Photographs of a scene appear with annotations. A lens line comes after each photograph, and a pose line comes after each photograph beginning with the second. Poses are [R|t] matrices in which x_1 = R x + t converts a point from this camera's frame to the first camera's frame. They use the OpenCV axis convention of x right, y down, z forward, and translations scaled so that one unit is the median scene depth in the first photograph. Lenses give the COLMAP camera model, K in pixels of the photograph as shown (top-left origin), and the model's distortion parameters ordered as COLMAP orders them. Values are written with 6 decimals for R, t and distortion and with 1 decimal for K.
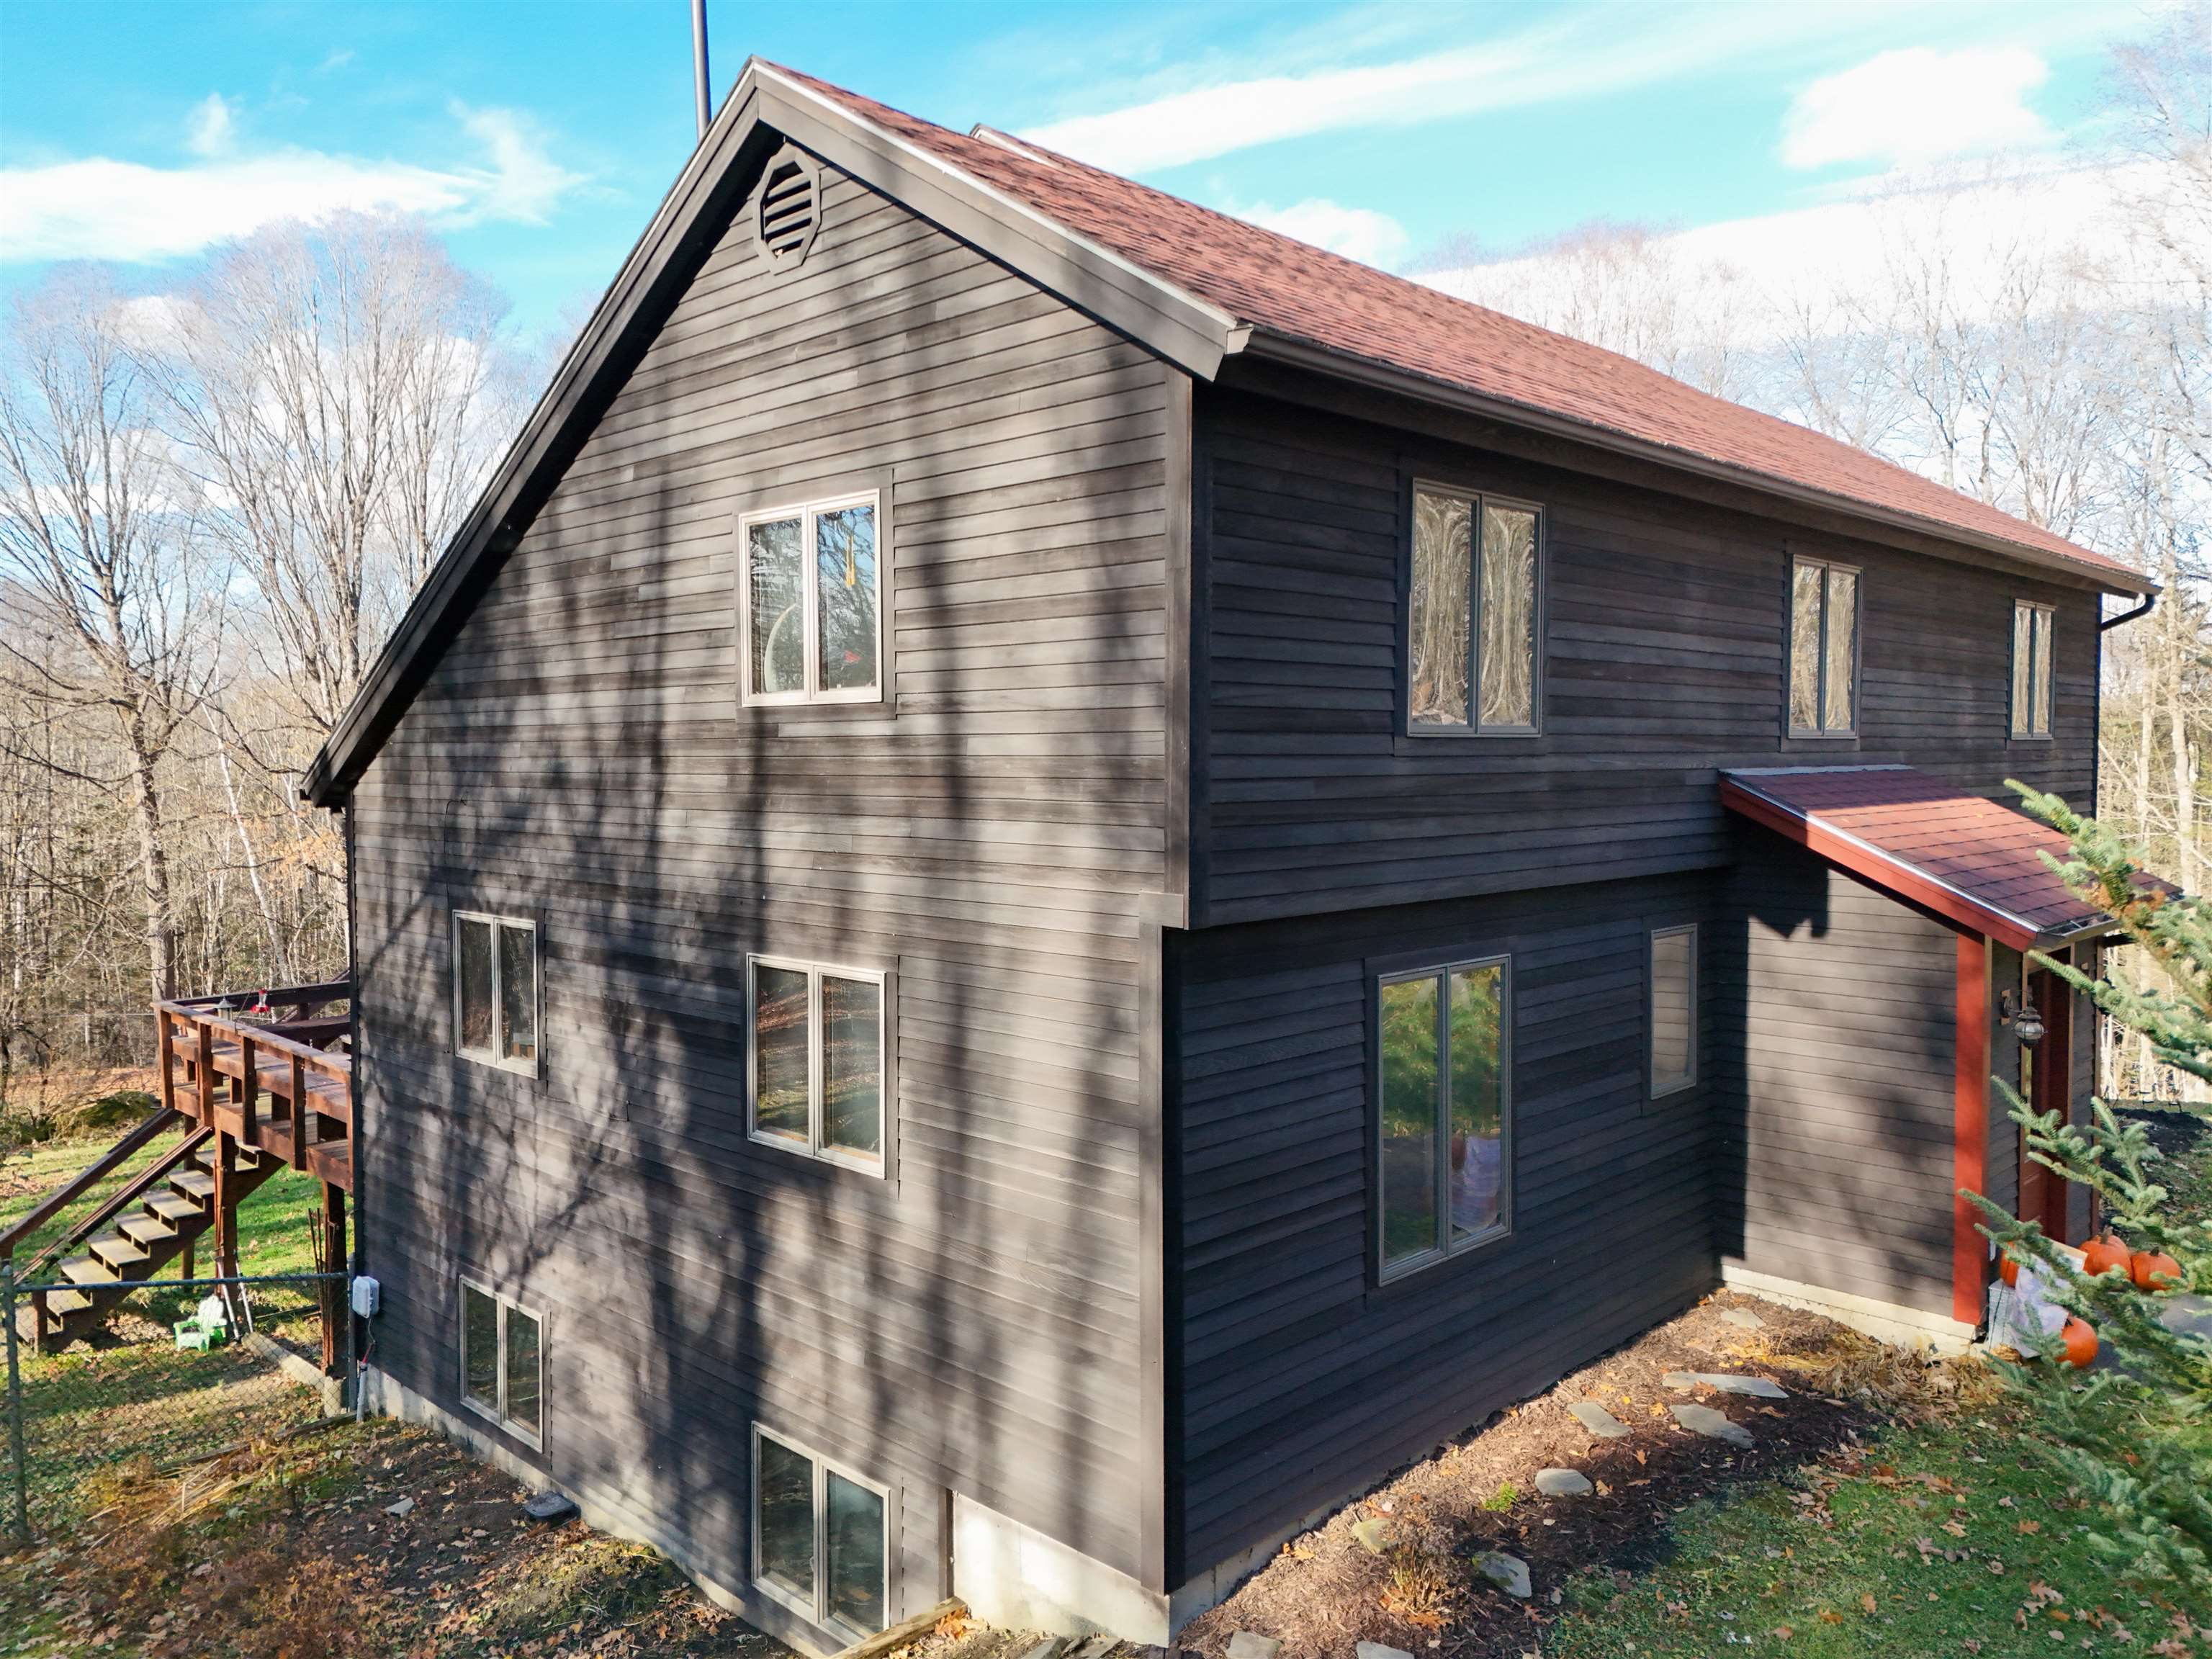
lens RADIAL K [[1618.3, 0, 1096.5], [0, 1618.3, 838.2], [0, 0, 1]] dist [0.056043, -0.012906]
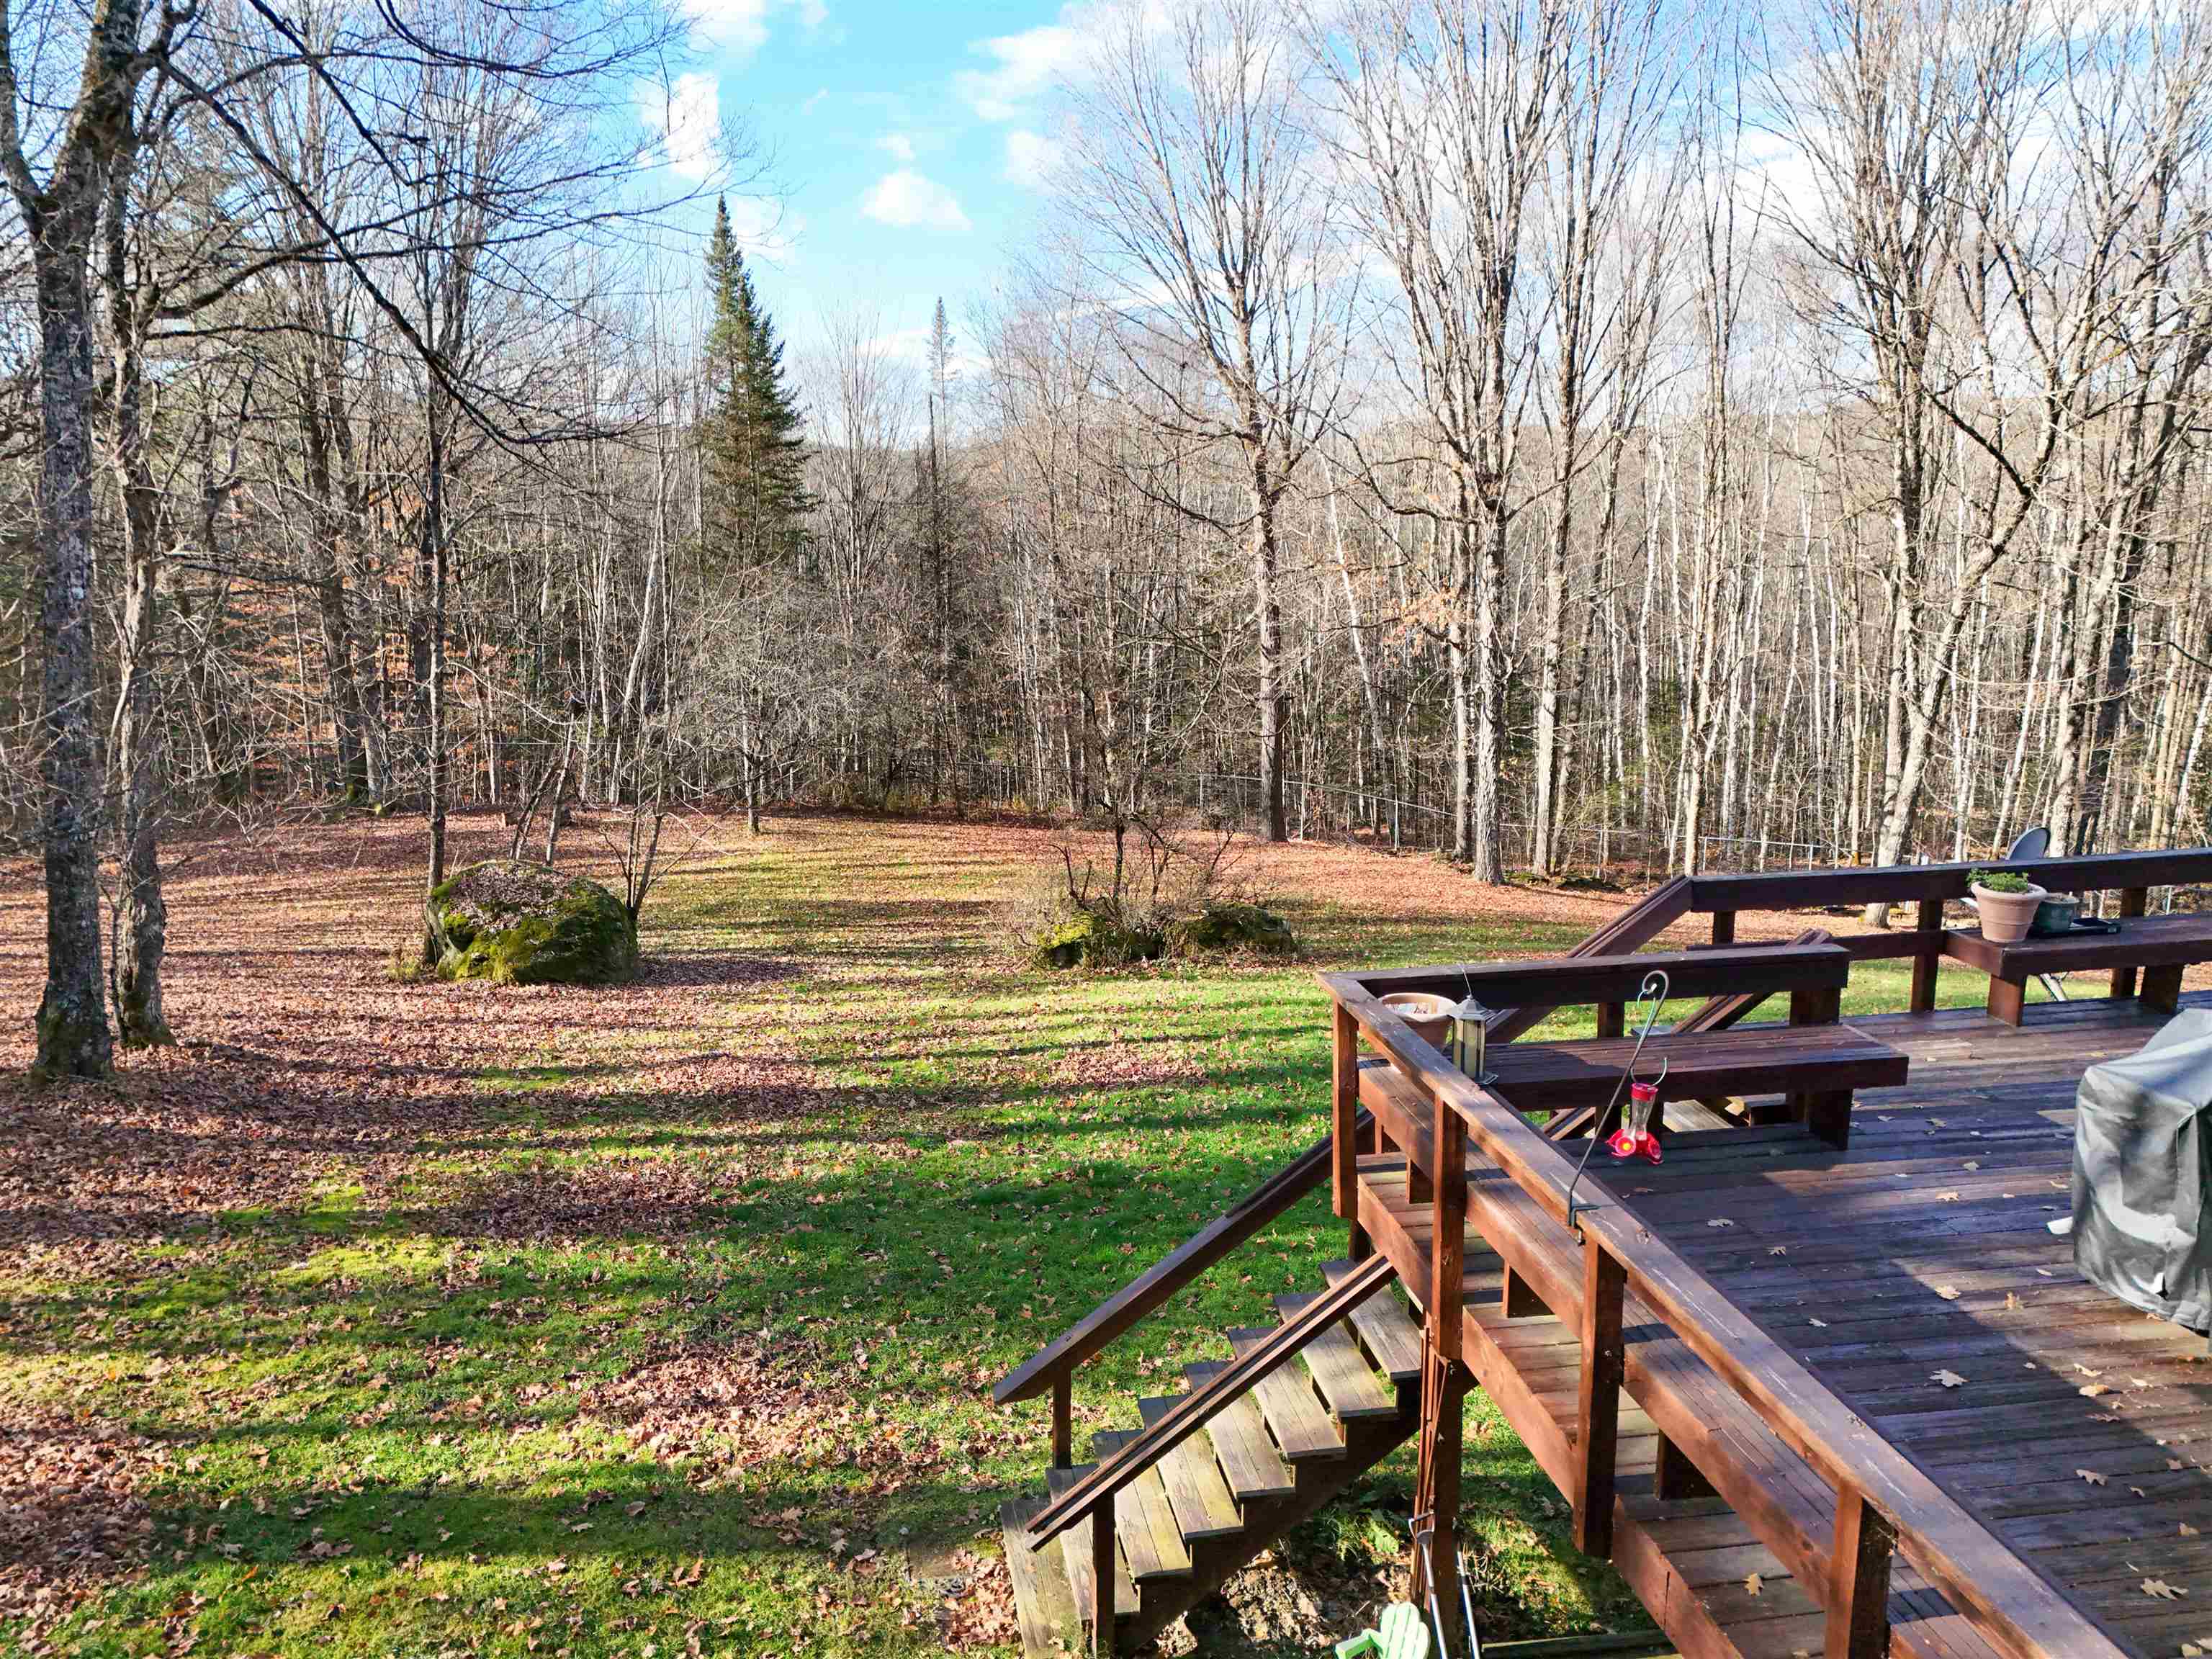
lens RADIAL K [[1618.3, 0, 1100.7], [0, 1618.3, 828.6], [0, 0, 1]] dist [0.056043, -0.012906]
pose [[0.816842, 0.106895, -0.566870, -0.136578], [-0.025746, 0.988458, 0.149294, -0.001318], [0.576286, -0.107355, 0.810166, 0.222316]]
